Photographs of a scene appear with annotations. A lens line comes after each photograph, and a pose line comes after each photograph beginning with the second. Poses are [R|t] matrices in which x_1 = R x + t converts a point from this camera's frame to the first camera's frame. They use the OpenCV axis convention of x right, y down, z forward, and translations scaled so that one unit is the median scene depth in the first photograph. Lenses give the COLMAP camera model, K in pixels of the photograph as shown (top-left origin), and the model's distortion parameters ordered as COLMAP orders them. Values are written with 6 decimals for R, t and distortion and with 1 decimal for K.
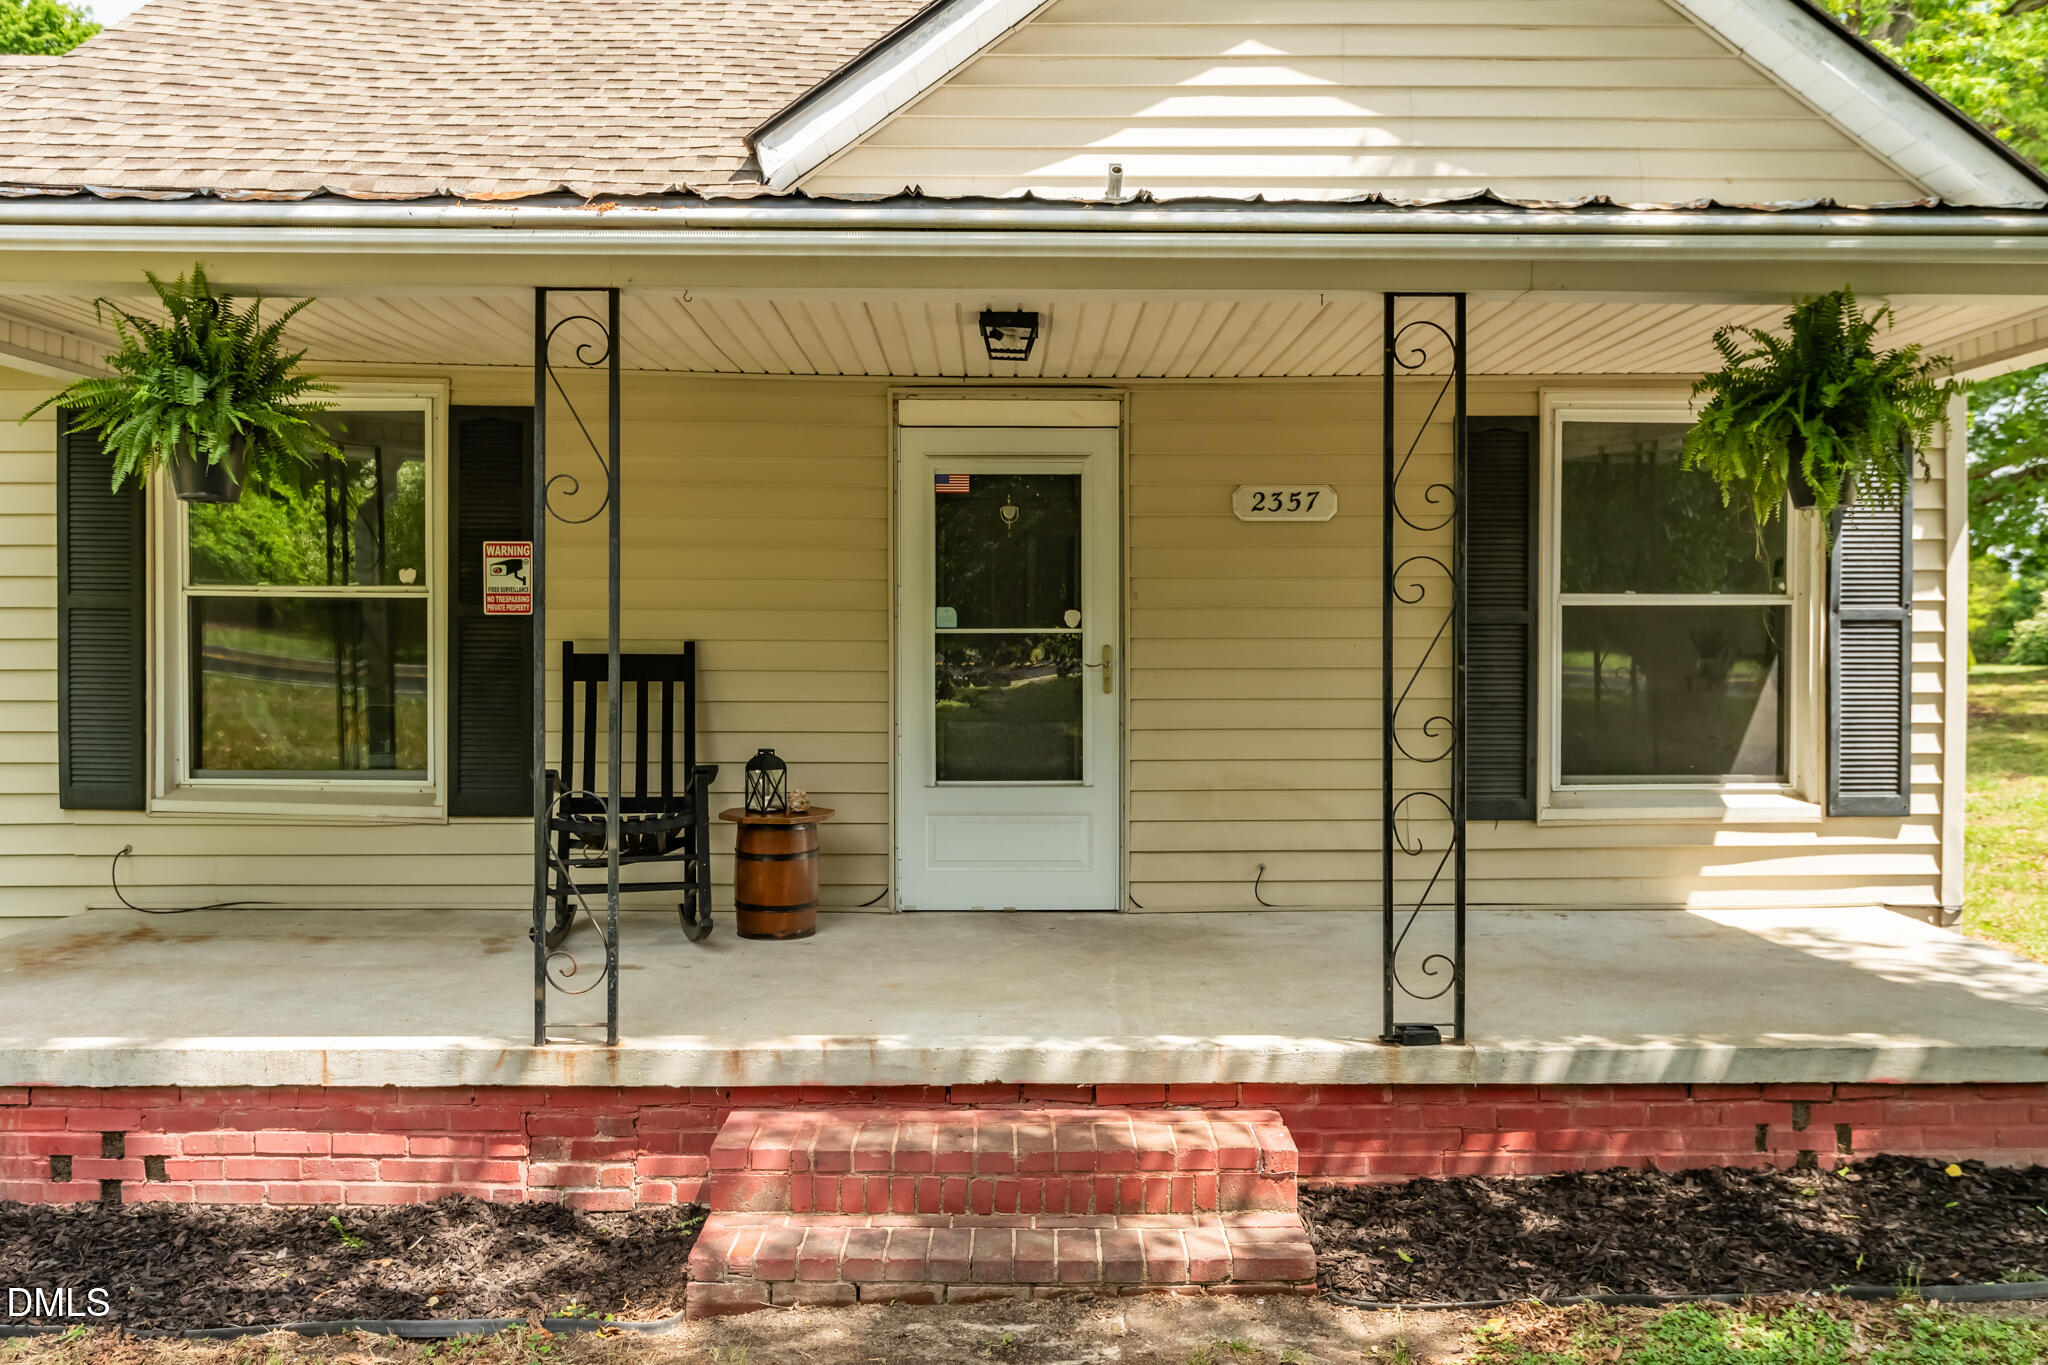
lens RADIAL K [[1564.9, 0, 1045.0], [0, 1564.9, 628.8], [0, 0, 1]] dist [-0.004816, -0.002748]
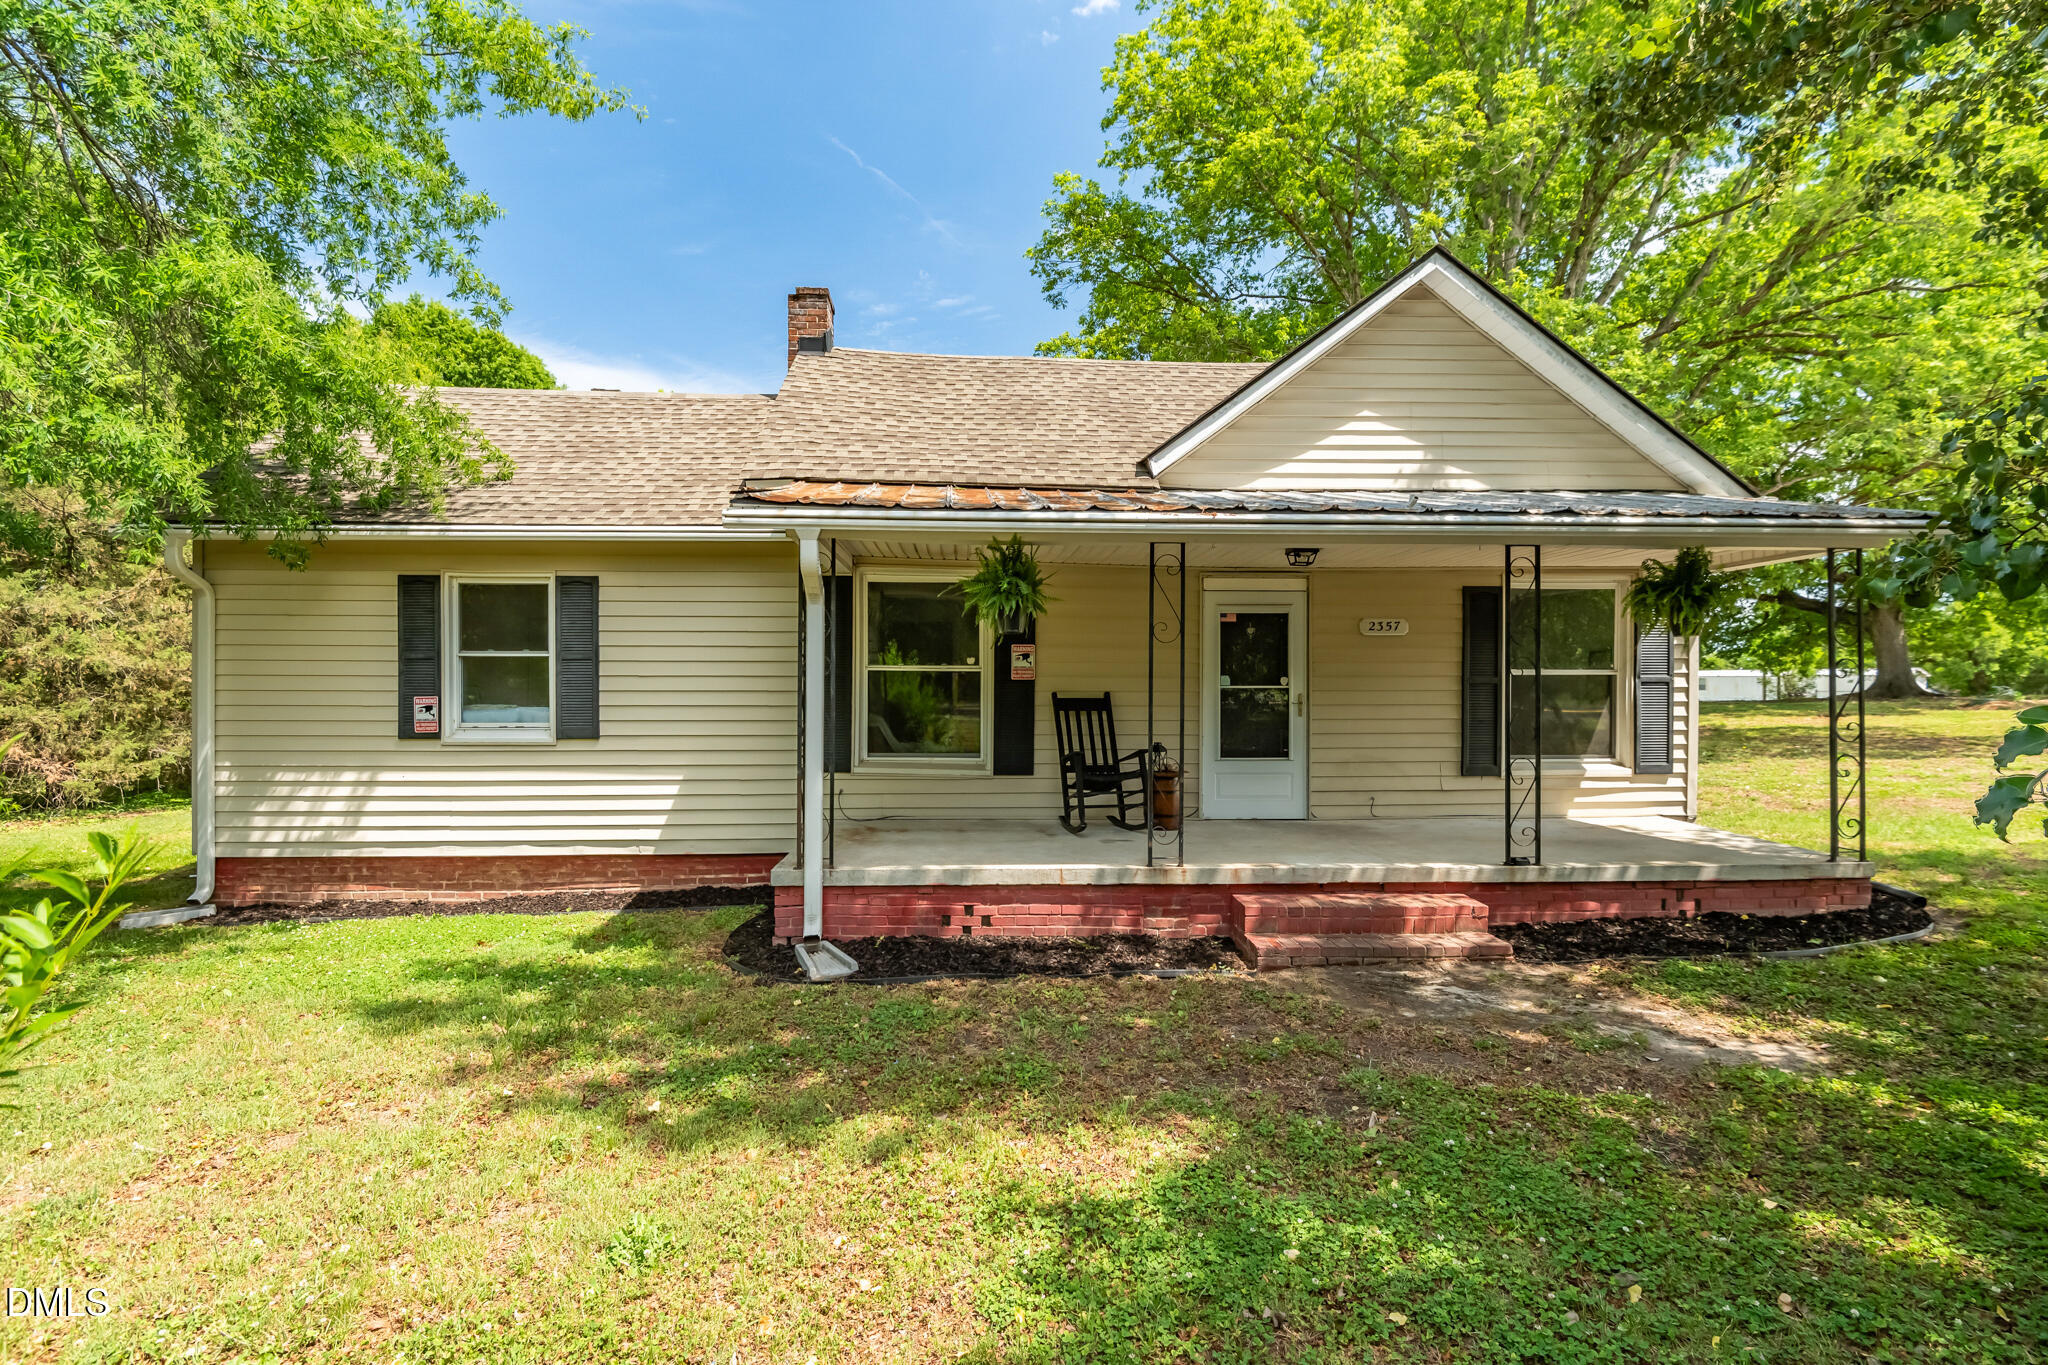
lens RADIAL K [[940.2, 0, 1022.3], [0, 940.2, 681.9], [0, 0, 1]] dist [-0.002646, -0.001502]
pose [[0.999777, 0.000187, 0.021111, -0.368760], [-0.000240, 0.999997, 0.002505, -0.008899], [-0.021110, -0.002509, 0.999774, -0.270078]]
